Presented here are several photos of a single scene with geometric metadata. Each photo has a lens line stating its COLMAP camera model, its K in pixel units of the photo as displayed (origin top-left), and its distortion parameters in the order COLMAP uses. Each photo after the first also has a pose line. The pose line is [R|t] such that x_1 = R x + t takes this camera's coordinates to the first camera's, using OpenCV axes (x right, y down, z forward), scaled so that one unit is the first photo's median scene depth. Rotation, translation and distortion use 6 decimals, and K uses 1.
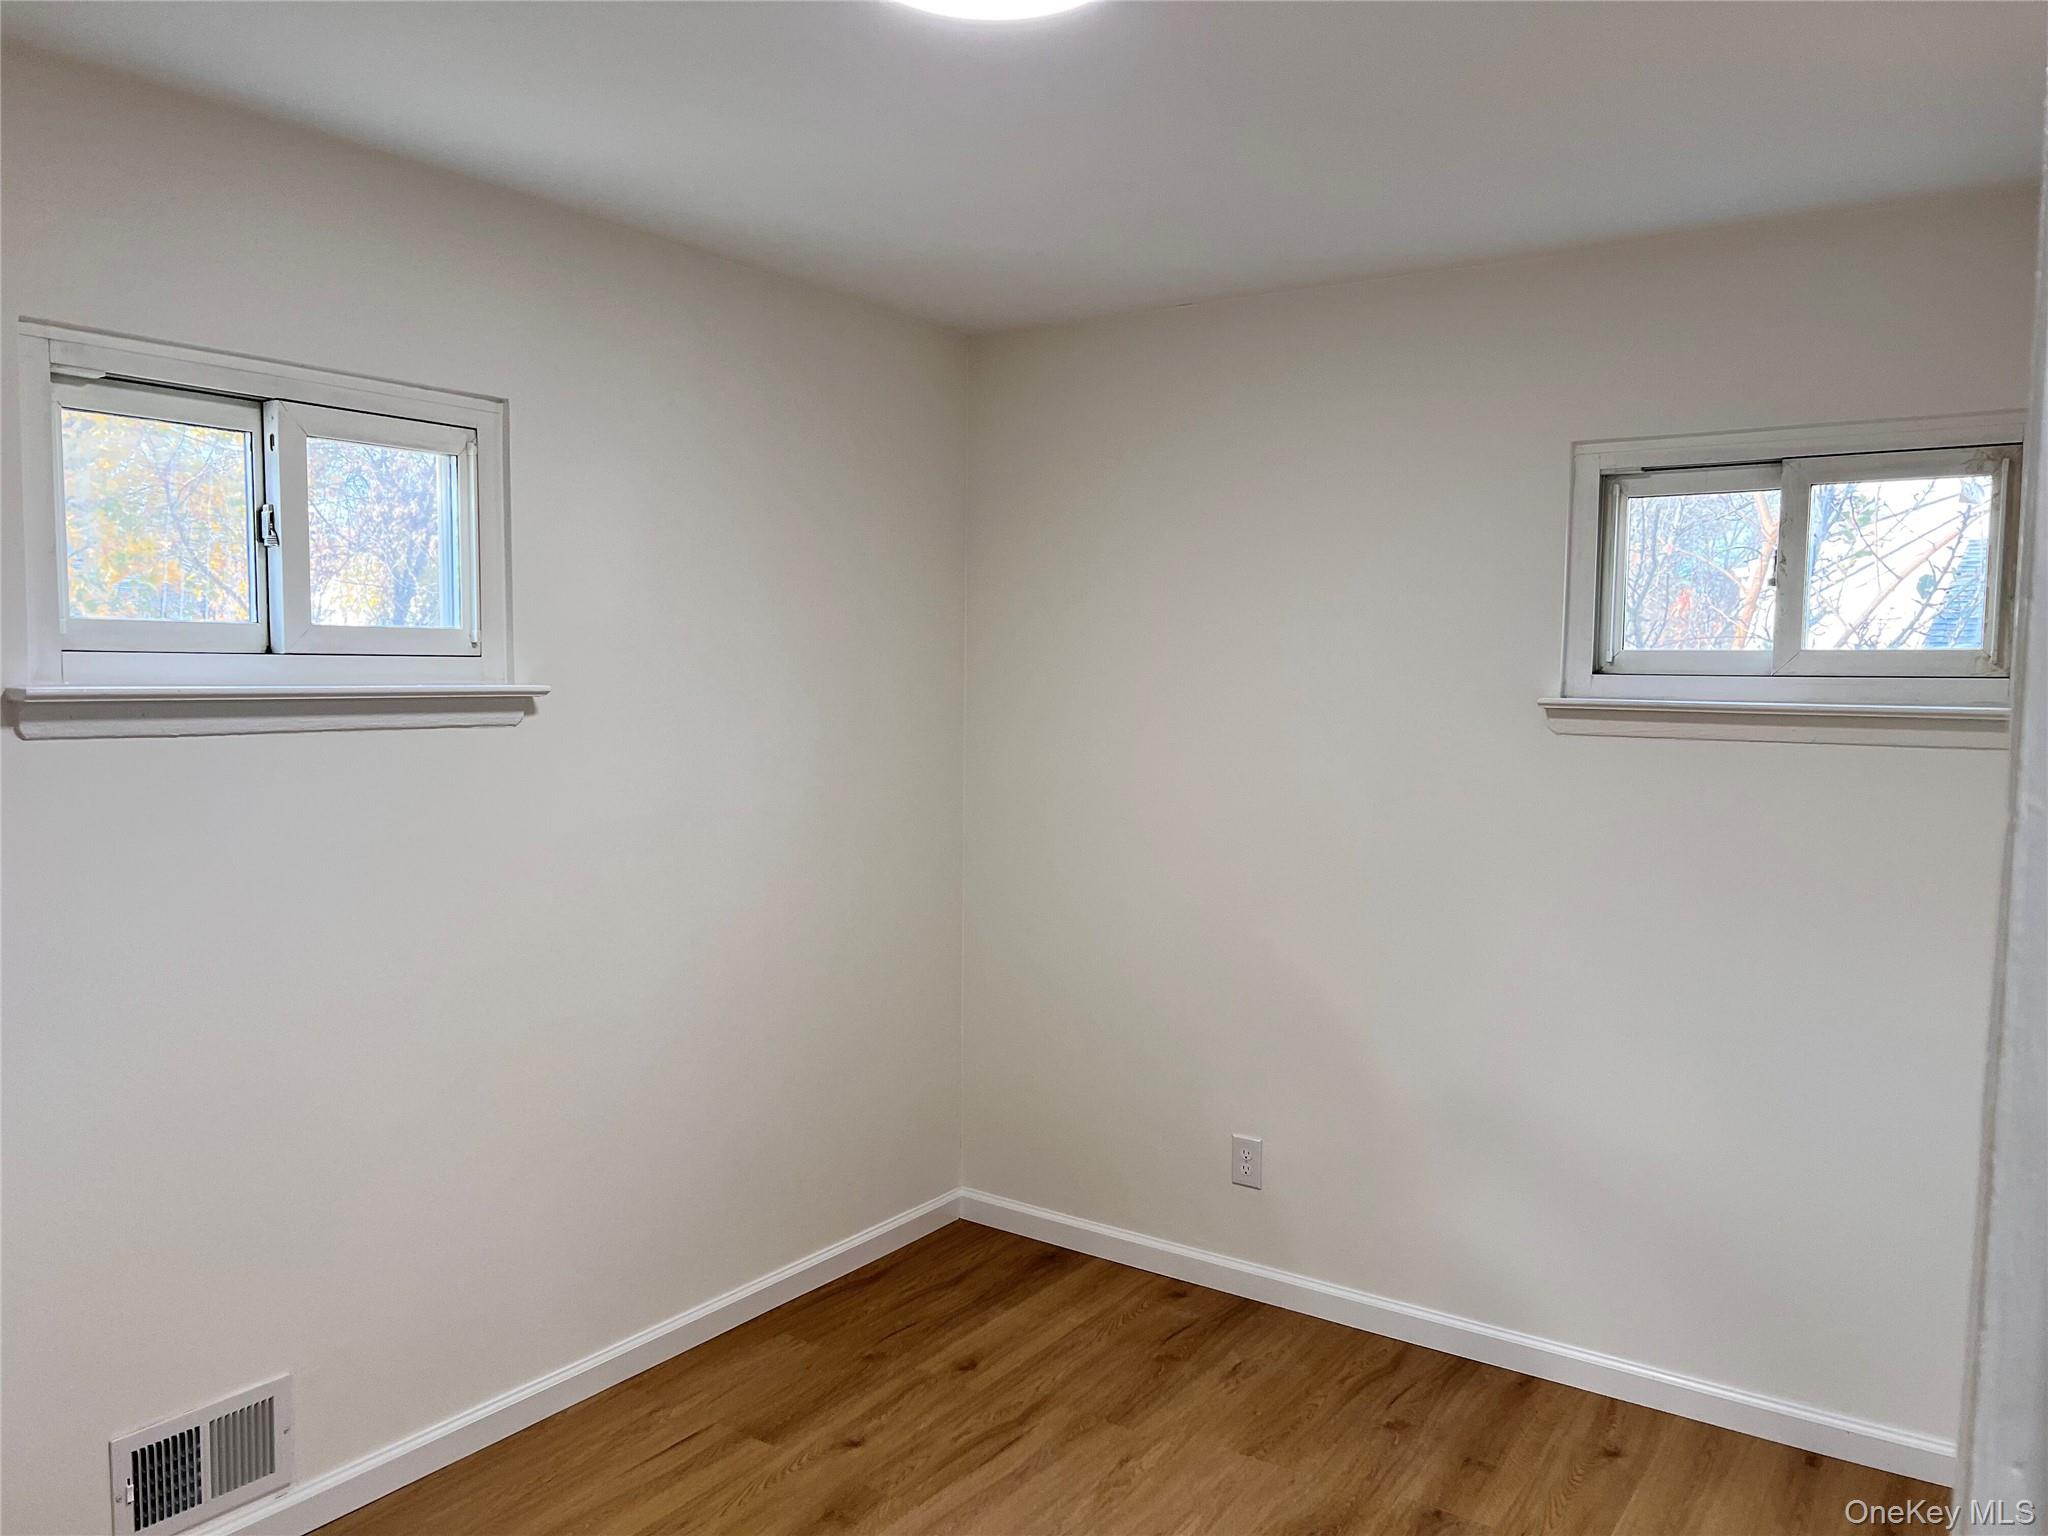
lens RADIAL K [[1543.1, 0, 1029.5], [0, 1543.1, 782.0], [0, 0, 1]] dist [0.055436, -0.058641]
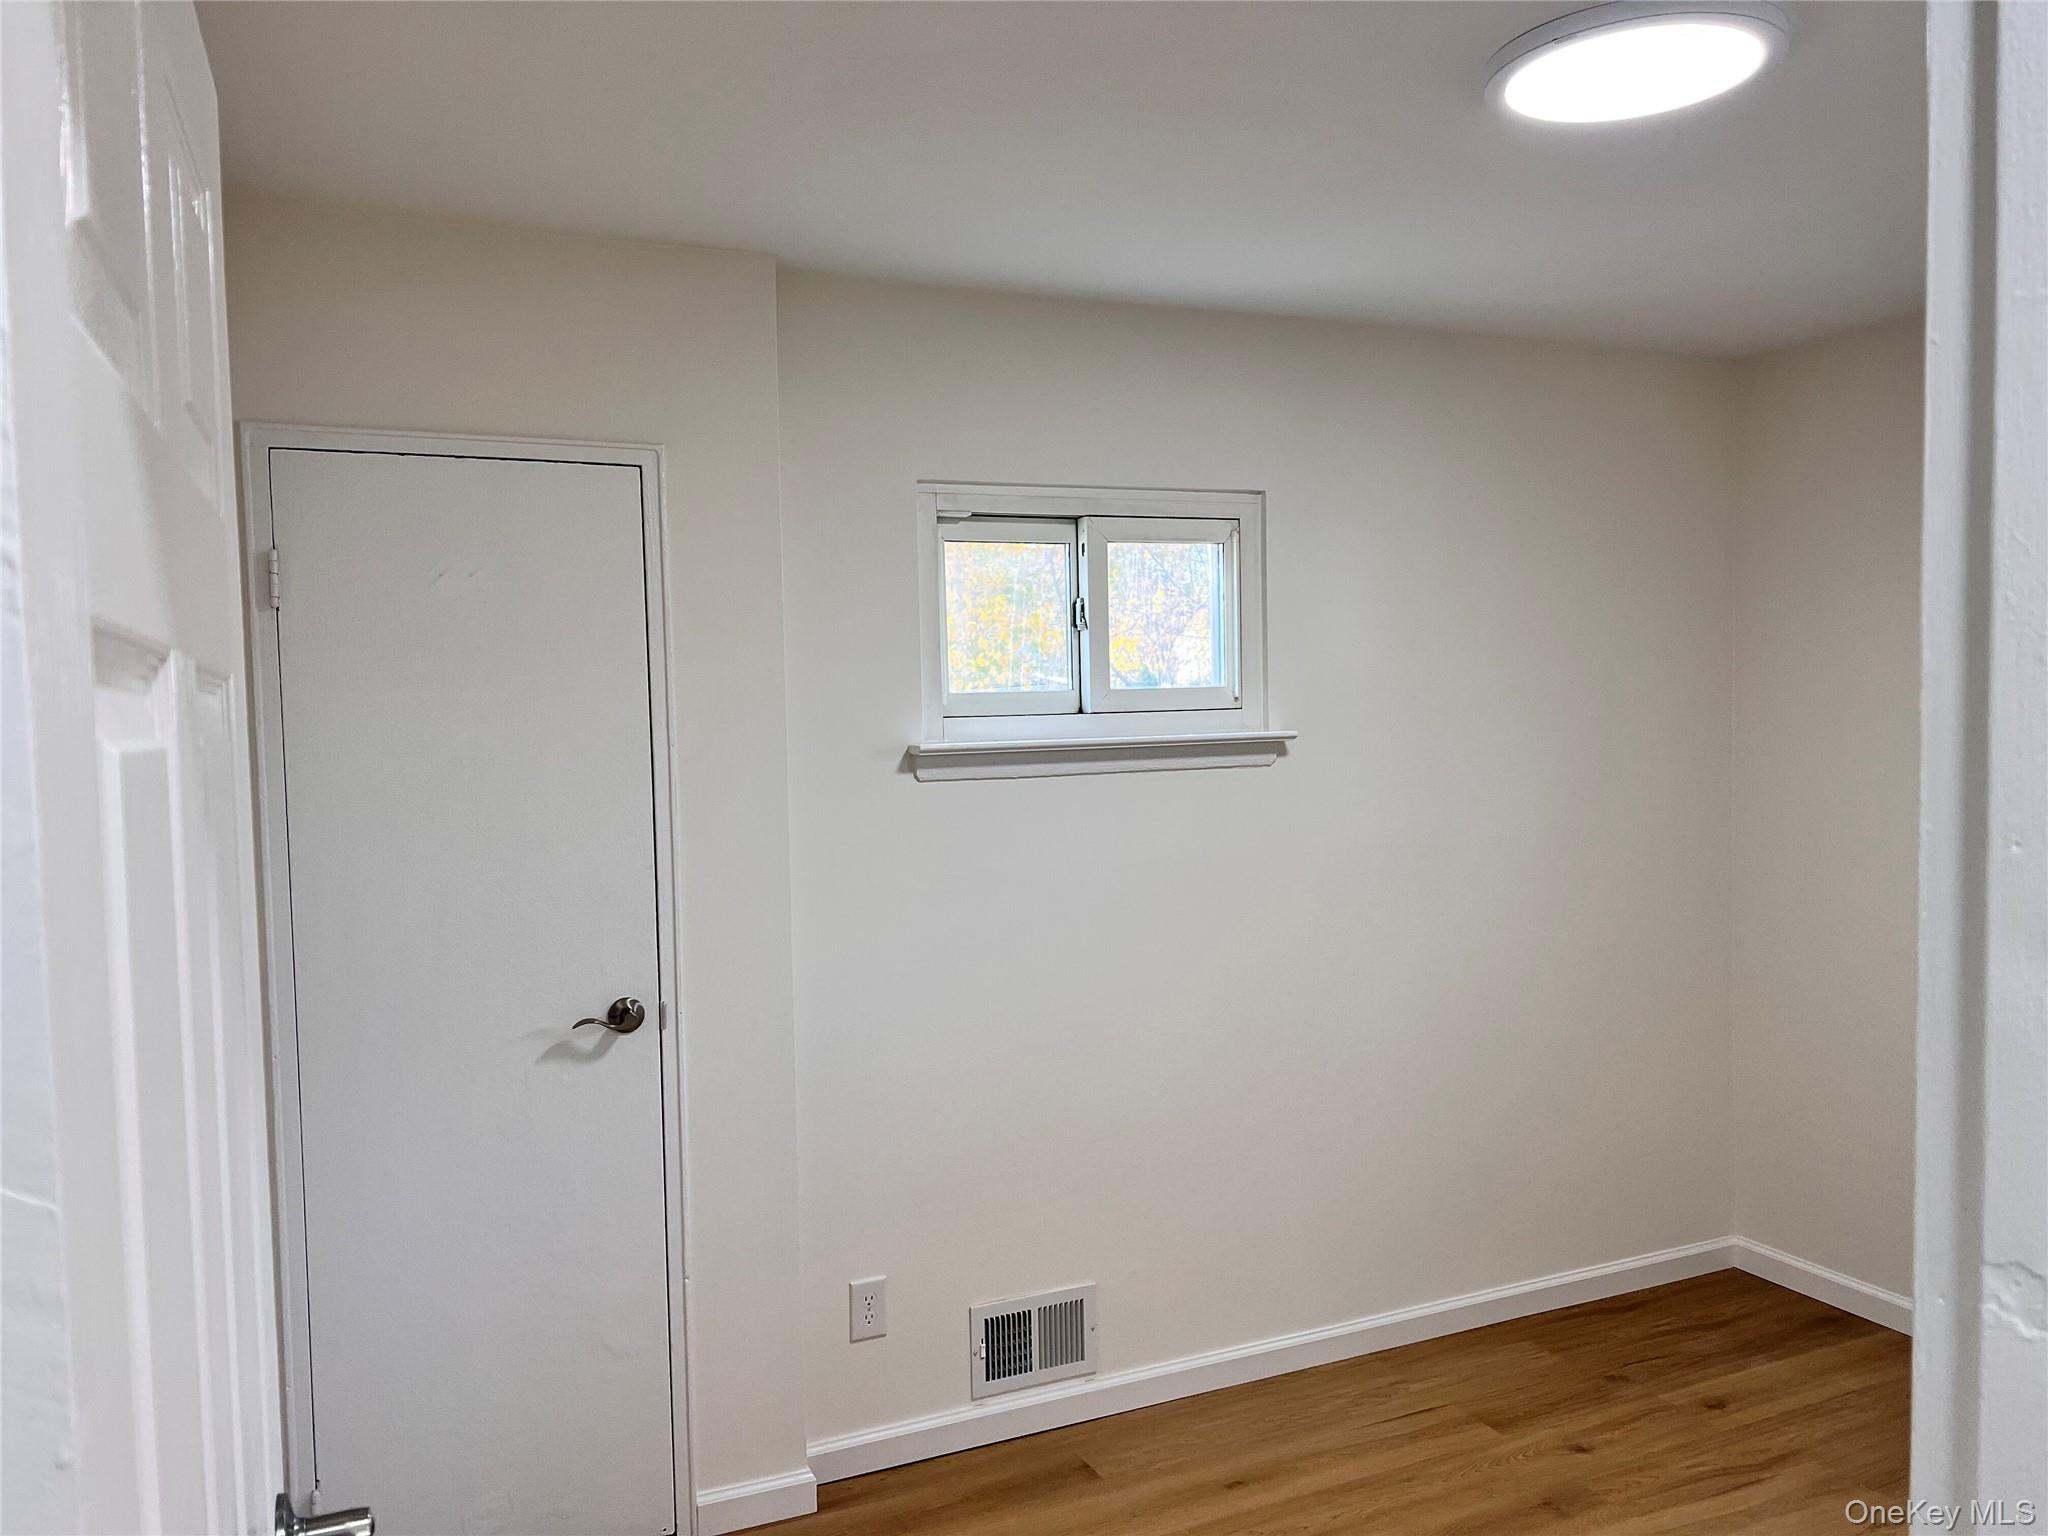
lens RADIAL K [[1543.1, 0, 1034.6], [0, 1543.1, 764.9], [0, 0, 1]] dist [0.055436, -0.058641]
pose [[0.864506, -0.014171, -0.502422, 0.105635], [-0.002419, 0.999474, -0.032352, 0.001297], [0.502616, 0.029183, 0.864017, -0.105039]]
